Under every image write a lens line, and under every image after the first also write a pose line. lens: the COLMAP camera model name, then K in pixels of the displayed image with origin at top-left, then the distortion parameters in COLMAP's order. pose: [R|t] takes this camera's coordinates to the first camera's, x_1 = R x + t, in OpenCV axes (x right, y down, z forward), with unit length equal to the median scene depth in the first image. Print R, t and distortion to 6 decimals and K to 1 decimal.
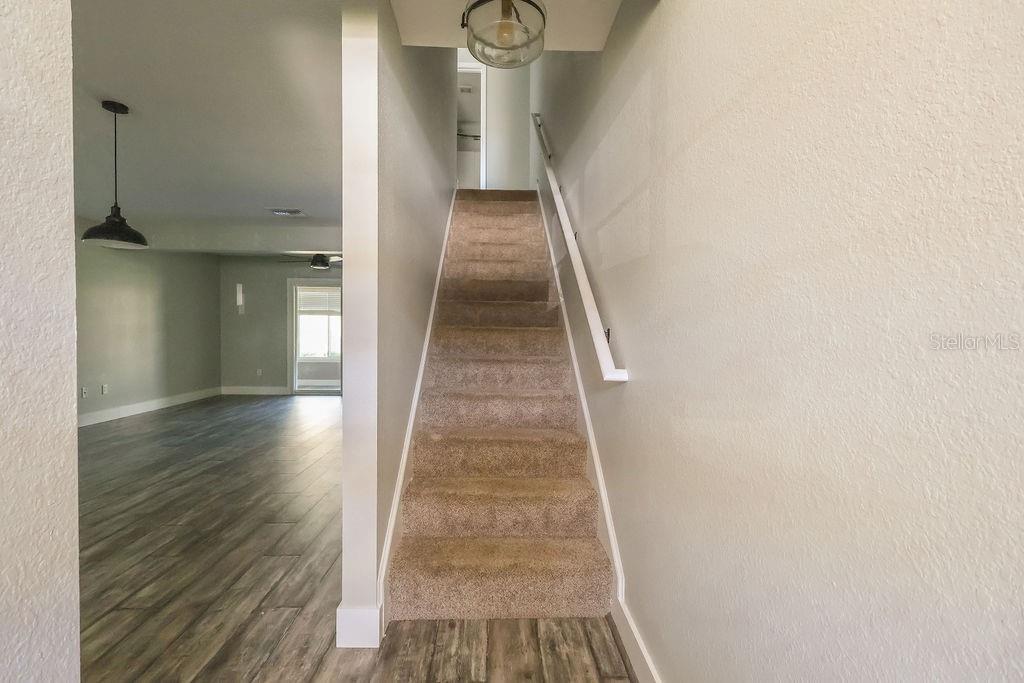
lens RADIAL K [[471.6, 0, 512.0], [0, 471.6, 341.5], [0, 0, 1]] dist [-0.003330, 0.000842]
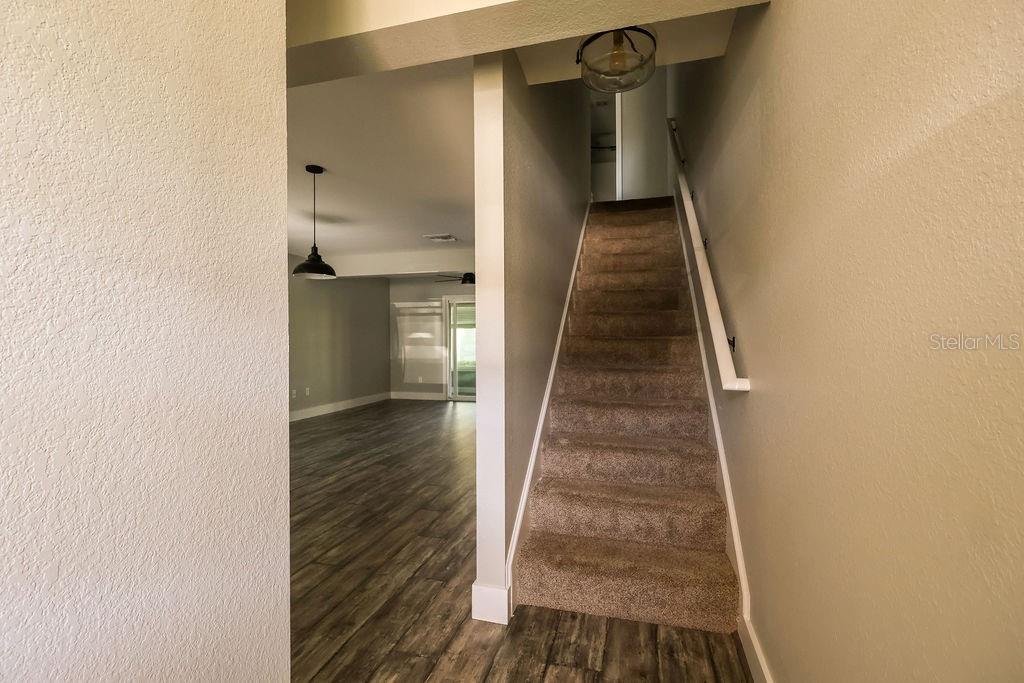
lens RADIAL K [[471.6, 0, 512.0], [0, 471.6, 341.5], [0, 0, 1]] dist [-0.003330, 0.000842]
pose [[0.953880, -0.012758, -0.299917, 0.058021], [0.006334, 0.999729, -0.022381, 0.000929], [0.300121, 0.019450, 0.953703, -0.062768]]
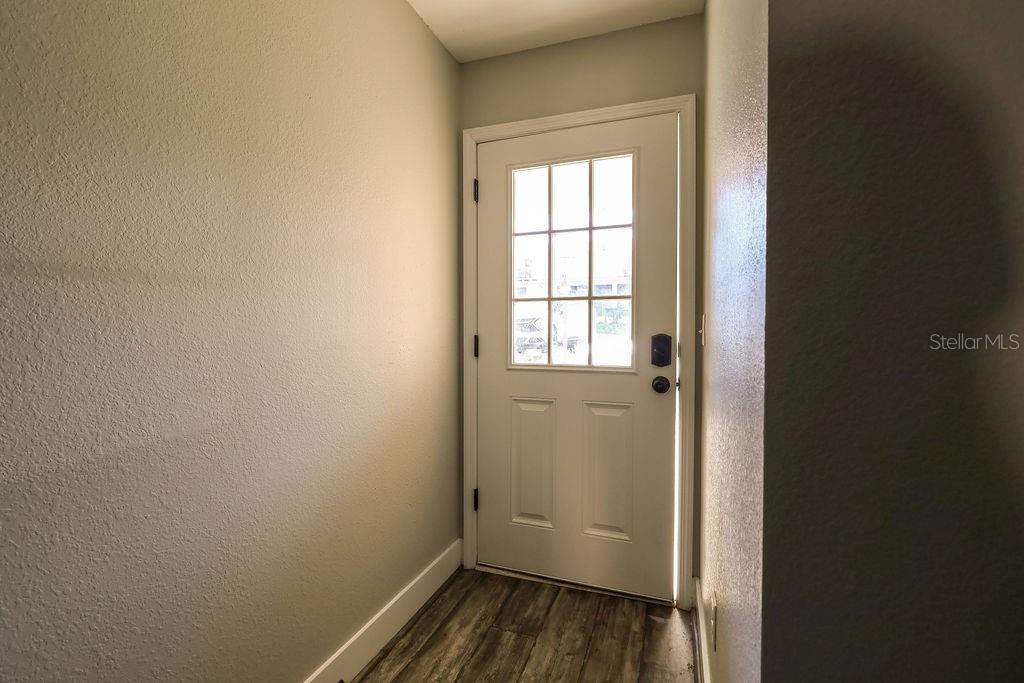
lens RADIAL K [[471.6, 0, 512.0], [0, 471.6, 341.5], [0, 0, 1]] dist [-0.003330, 0.000842]
pose [[-0.933243, -0.014806, 0.358940, -0.747096], [-0.001932, 0.999343, 0.036200, -0.042859], [-0.359240, 0.033090, -0.932658, 1.666841]]
